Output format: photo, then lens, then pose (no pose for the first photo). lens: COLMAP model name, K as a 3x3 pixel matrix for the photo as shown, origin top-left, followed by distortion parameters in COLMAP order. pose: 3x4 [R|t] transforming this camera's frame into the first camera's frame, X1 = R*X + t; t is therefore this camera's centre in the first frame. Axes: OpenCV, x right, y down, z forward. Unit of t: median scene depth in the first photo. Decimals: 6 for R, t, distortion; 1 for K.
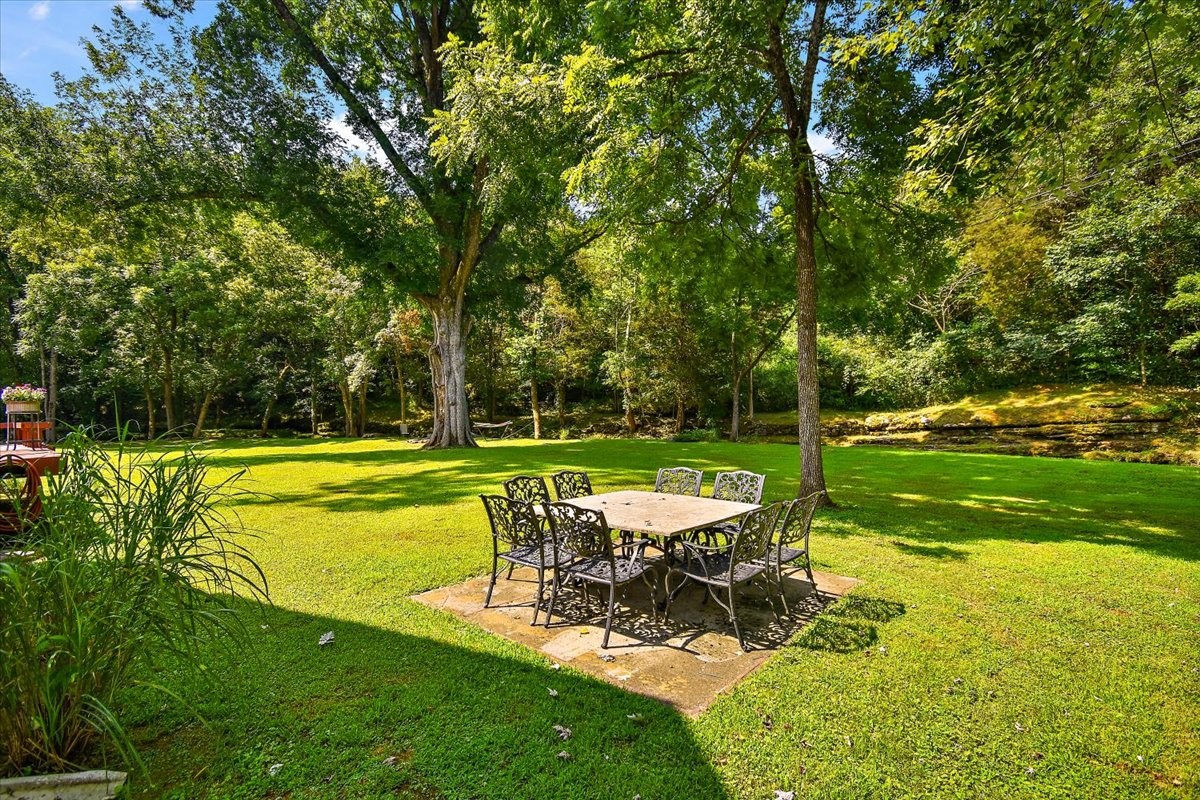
lens RADIAL K [[544.5, 0, 603.1], [0, 544.5, 409.9], [0, 0, 1]] dist [0.005956, -0.016138]
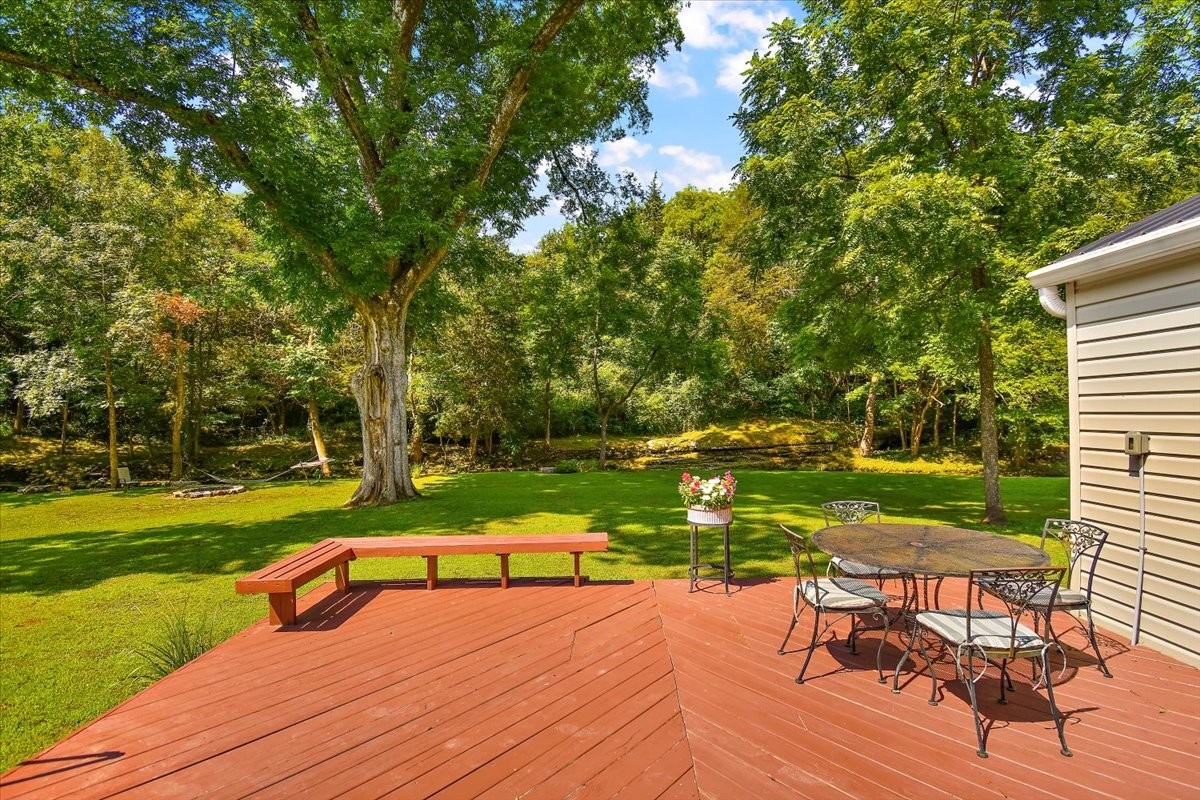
lens RADIAL K [[544.5, 0, 604.3], [0, 544.5, 401.0], [0, 0, 1]] dist [0.005956, -0.016138]
pose [[0.756887, 0.026908, 0.652991, -0.392562], [0.002208, 0.999041, -0.043728, -0.025469], [-0.653542, 0.034539, 0.756102, 0.168844]]
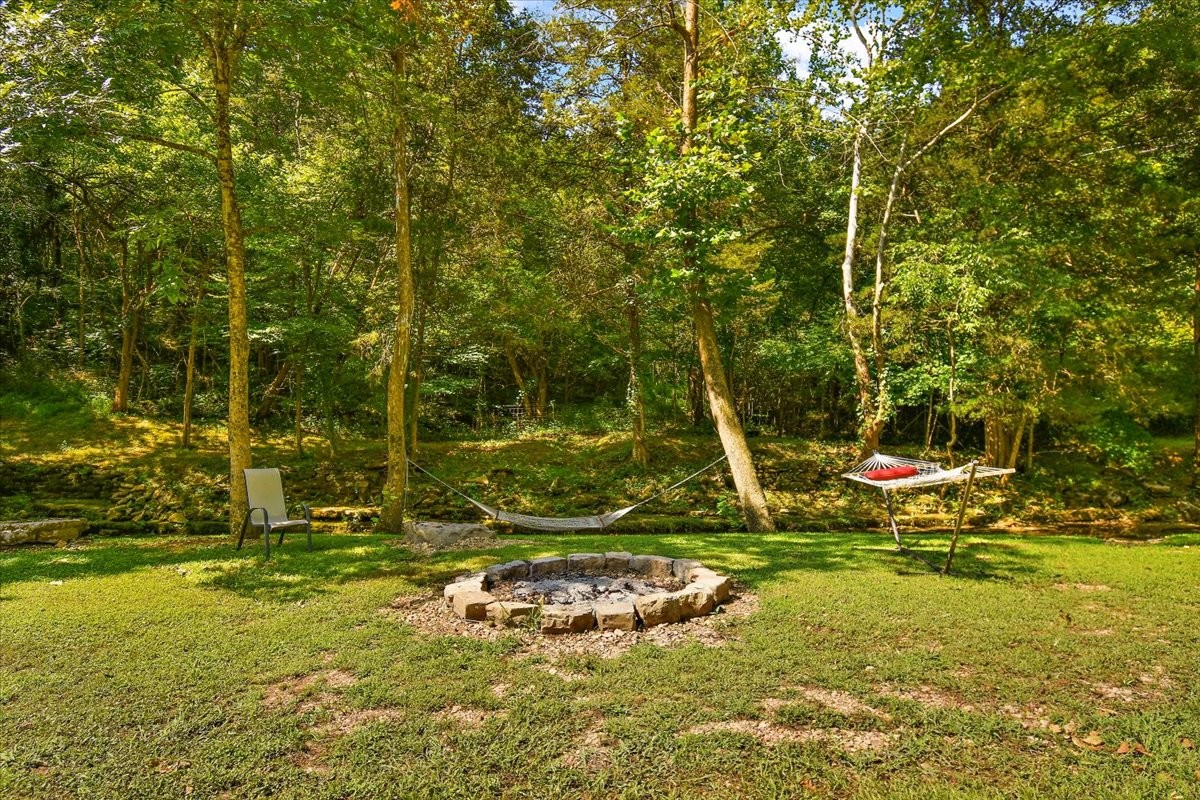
lens RADIAL K [[717.4, 0, 607.9], [0, 717.4, 401.6], [0, 0, 1]] dist [-0.037902, -0.005200]
pose [[0.921574, 0.028022, 0.387189, -0.387993], [-0.006272, 0.998336, -0.057325, 0.019381], [-0.388151, 0.050401, 0.920217, 0.831300]]
